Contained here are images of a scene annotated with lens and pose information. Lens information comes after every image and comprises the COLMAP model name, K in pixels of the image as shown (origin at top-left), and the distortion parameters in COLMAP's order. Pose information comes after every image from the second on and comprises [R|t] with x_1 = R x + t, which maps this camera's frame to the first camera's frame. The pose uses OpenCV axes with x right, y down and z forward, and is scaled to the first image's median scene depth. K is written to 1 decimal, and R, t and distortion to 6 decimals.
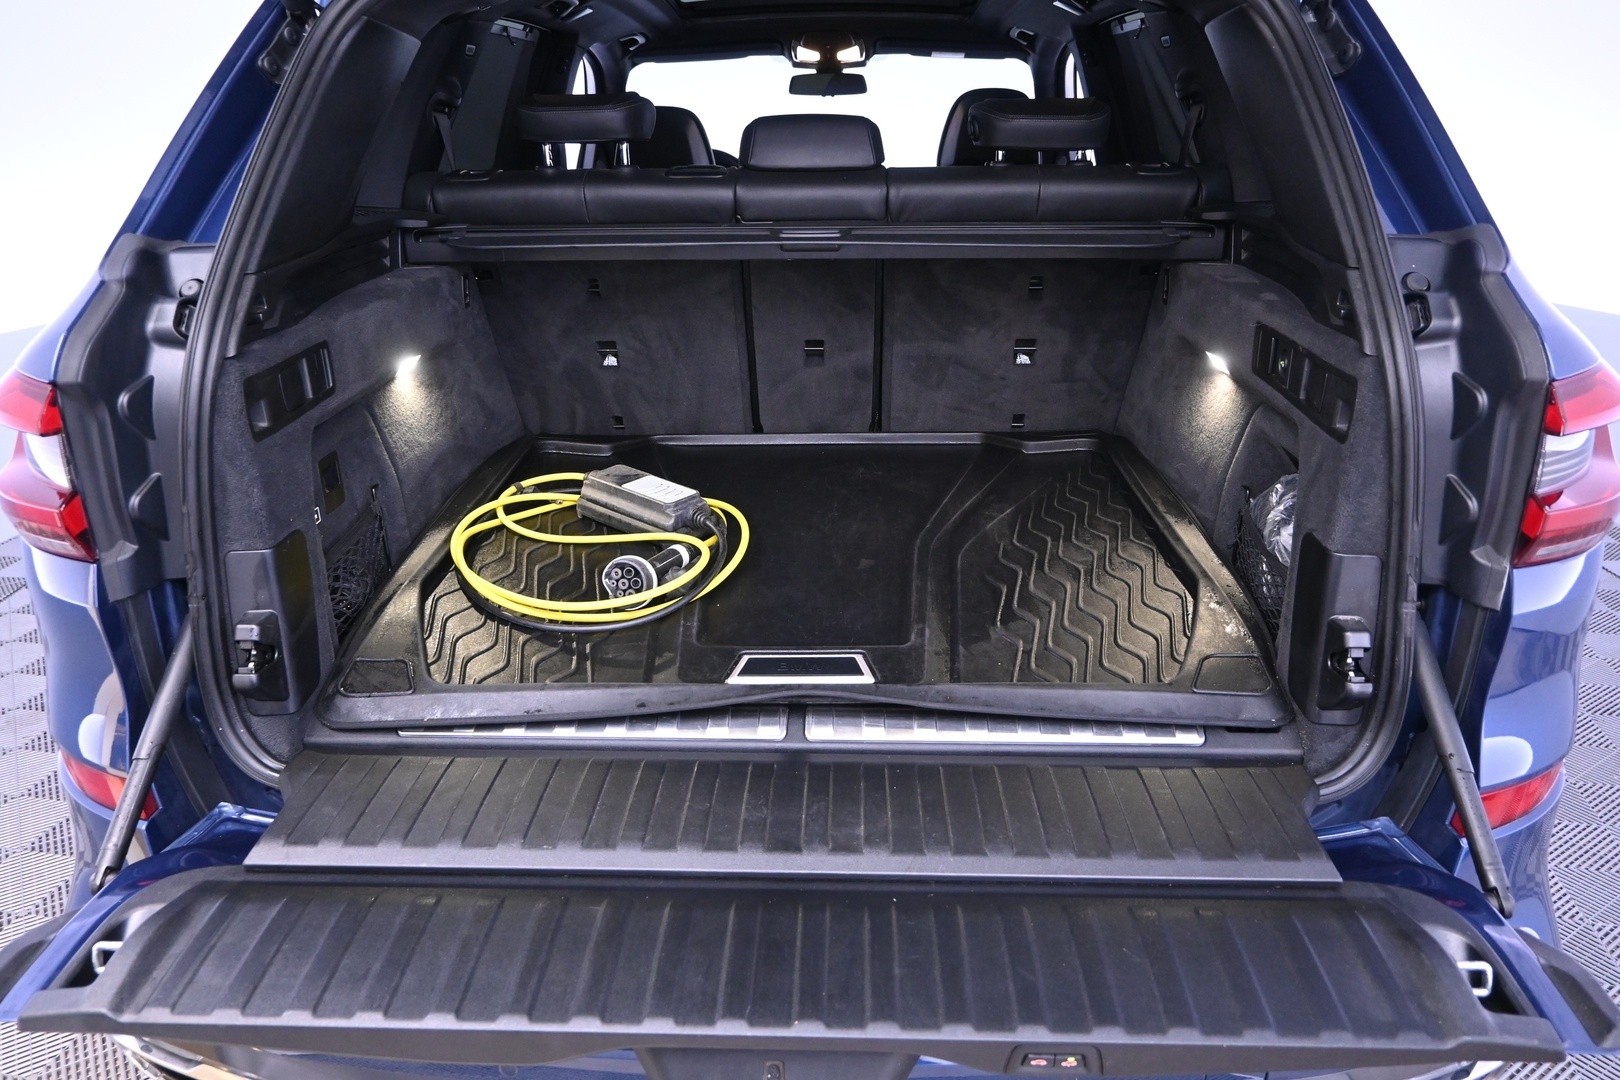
lens RADIAL K [[1157.2, 0, 812.0], [0, 1157.2, 540.7], [0, 0, 1]] dist [0.000960, -0.003872]
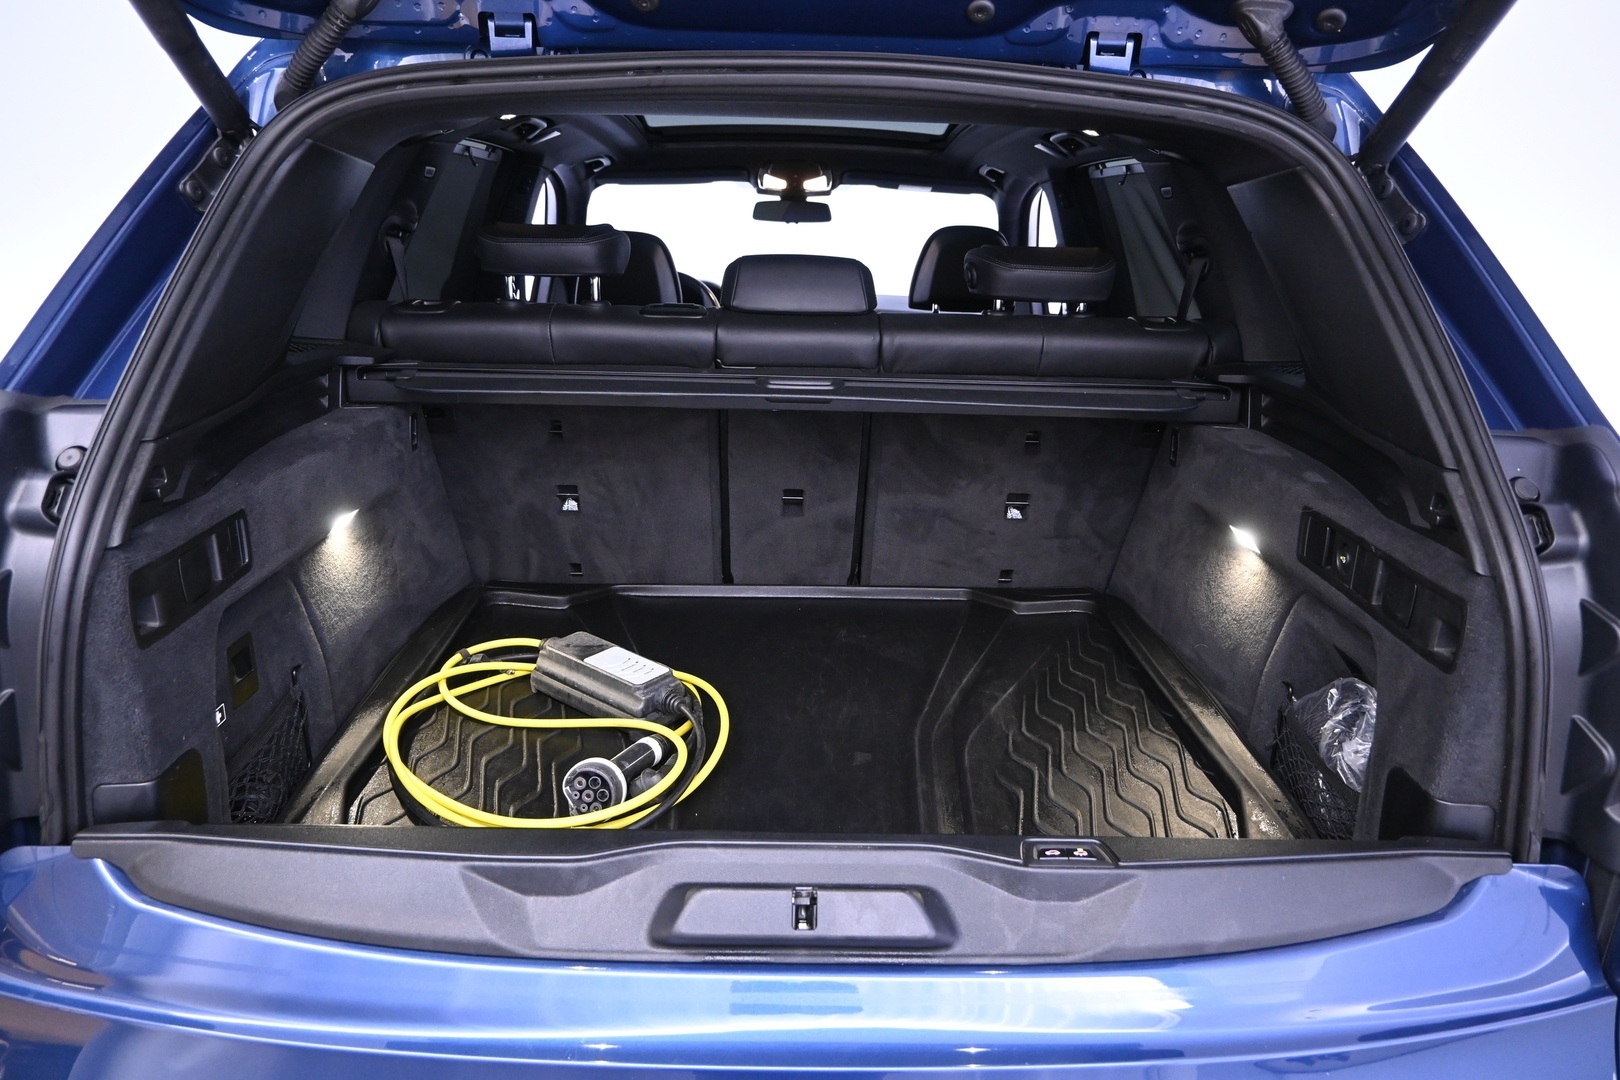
lens RADIAL K [[1109.8, 0, 809.4], [0, 1109.8, 538.9], [0, 0, 1]] dist [-0.002232, 0.003323]
pose [[0.998018, 0.019920, 0.059688, -0.045548], [-0.015227, 0.996831, -0.078081, -0.077866], [-0.061054, 0.077017, 0.995159, 0.140507]]
